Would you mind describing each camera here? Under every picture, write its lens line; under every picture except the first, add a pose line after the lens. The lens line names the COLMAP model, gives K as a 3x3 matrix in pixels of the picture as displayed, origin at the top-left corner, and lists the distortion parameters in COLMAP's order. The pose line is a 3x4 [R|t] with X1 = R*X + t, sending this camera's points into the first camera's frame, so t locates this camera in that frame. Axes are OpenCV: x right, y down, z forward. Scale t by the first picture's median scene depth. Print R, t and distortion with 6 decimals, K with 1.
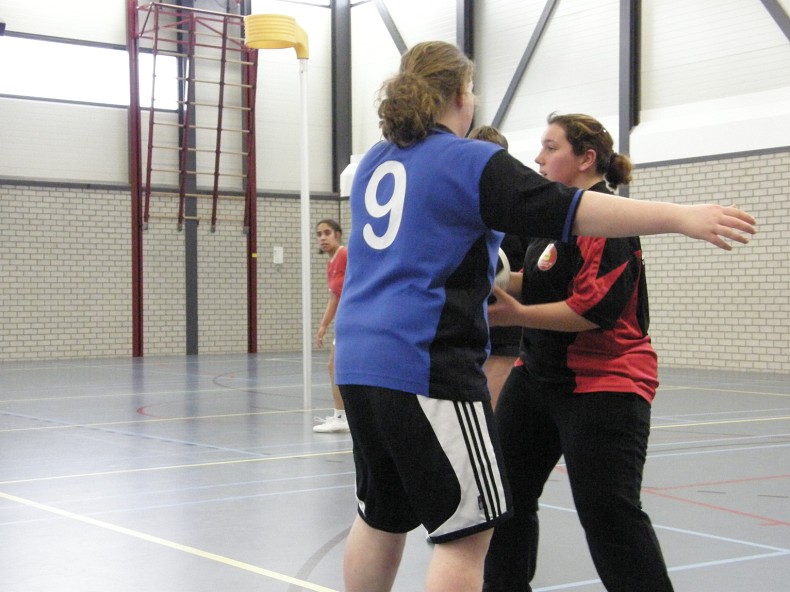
lens RADIAL K [[1388.4, 0, 395.0], [0, 1388.4, 296.0], [0, 0, 1]] dist [0.277866, -0.129132]
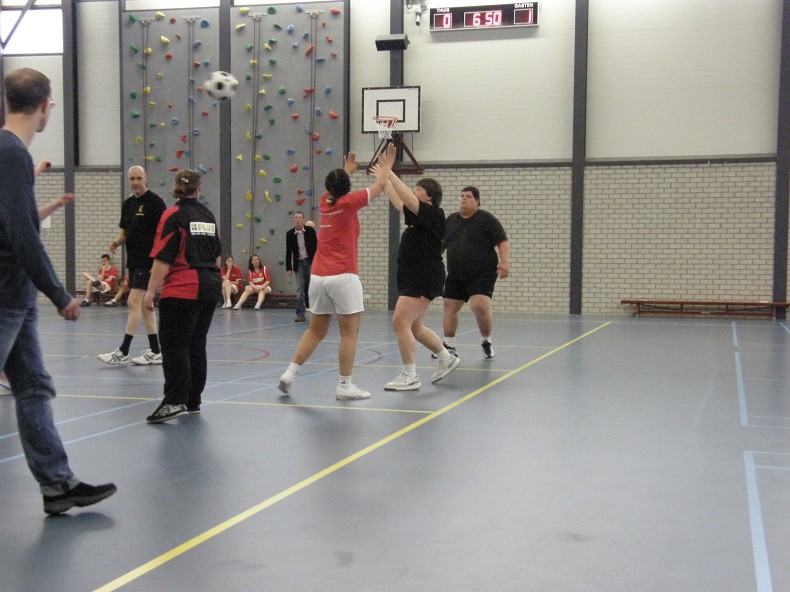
lens RADIAL K [[1140.1, 0, 395.0], [0, 1140.1, 296.0], [0, 0, 1]] dist [0.131920, 0.019808]
pose [[0.620122, 0.036291, -0.783666, 0.531782], [-0.013013, 0.999268, 0.035978, -0.002874], [0.784398, -0.012112, 0.620140, 0.385136]]
